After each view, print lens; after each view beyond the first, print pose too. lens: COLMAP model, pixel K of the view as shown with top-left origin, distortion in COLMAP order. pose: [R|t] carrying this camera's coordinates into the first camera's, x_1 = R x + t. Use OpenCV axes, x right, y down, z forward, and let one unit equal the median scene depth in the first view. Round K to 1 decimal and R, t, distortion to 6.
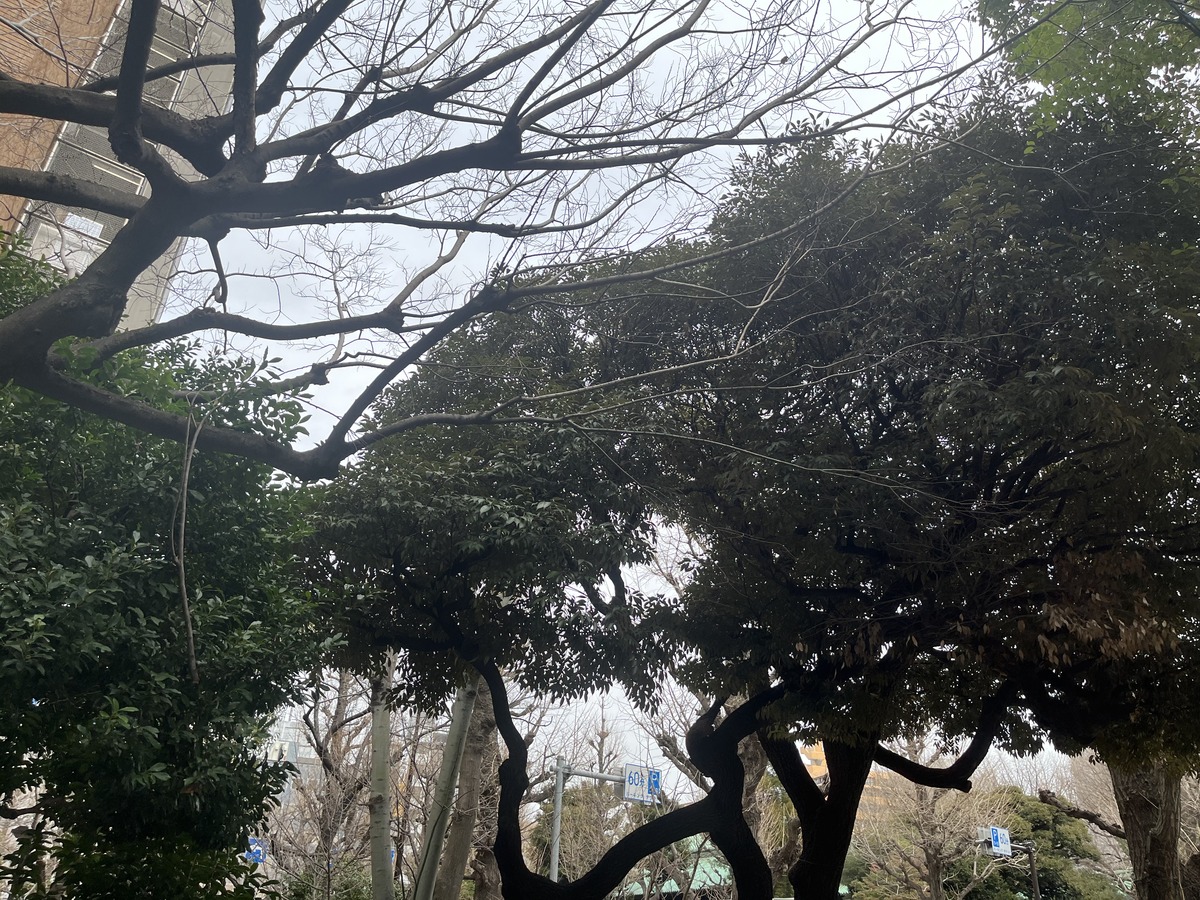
lens RADIAL K [[915.8, 0, 599.0], [0, 915.8, 451.2], [0, 0, 1]] dist [0.031180, -0.000675]
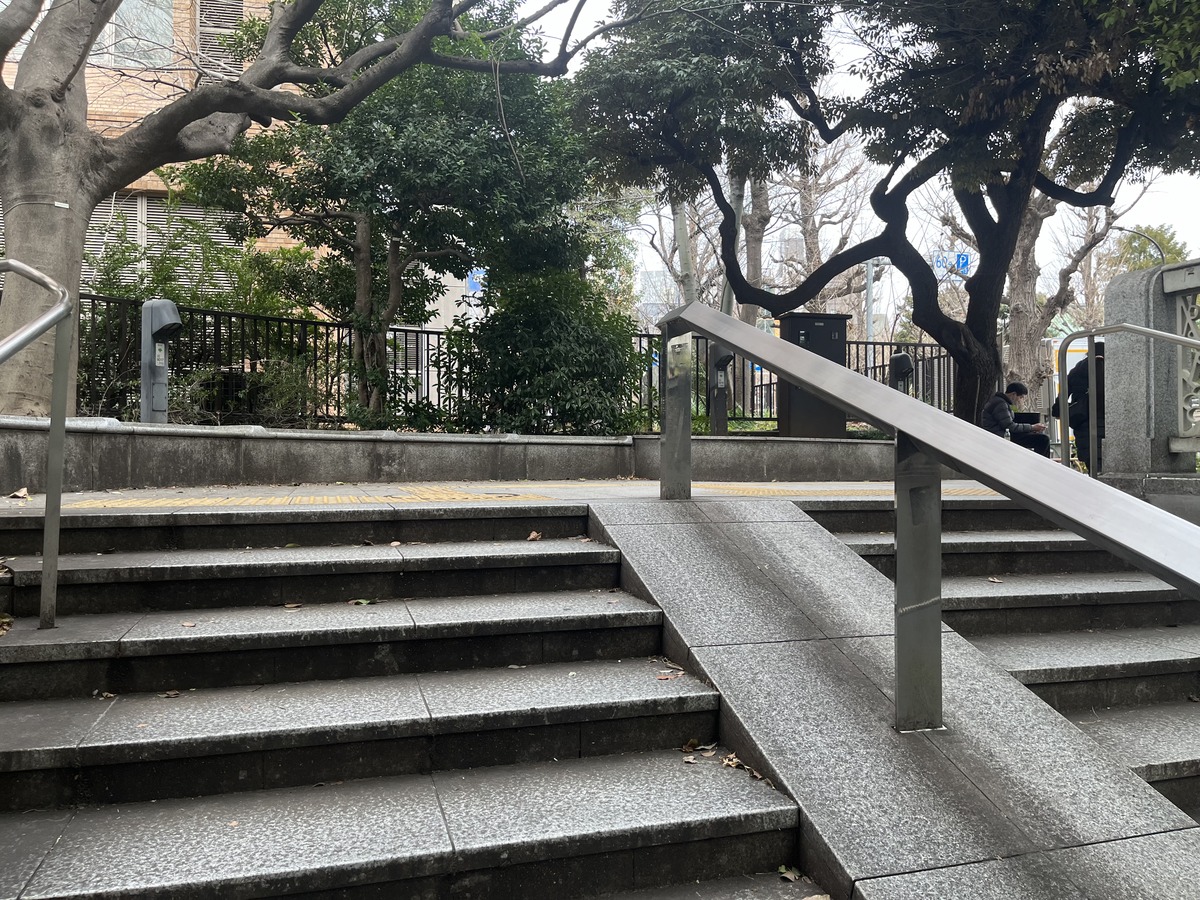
lens RADIAL K [[915.8, 0, 598.1], [0, 915.8, 450.1], [0, 0, 1]] dist [0.031180, -0.000675]
pose [[0.913663, -0.040882, -0.404412, 0.548078], [0.225201, 0.879184, 0.419904, -0.075418], [0.338387, -0.474725, 0.812484, -0.980180]]
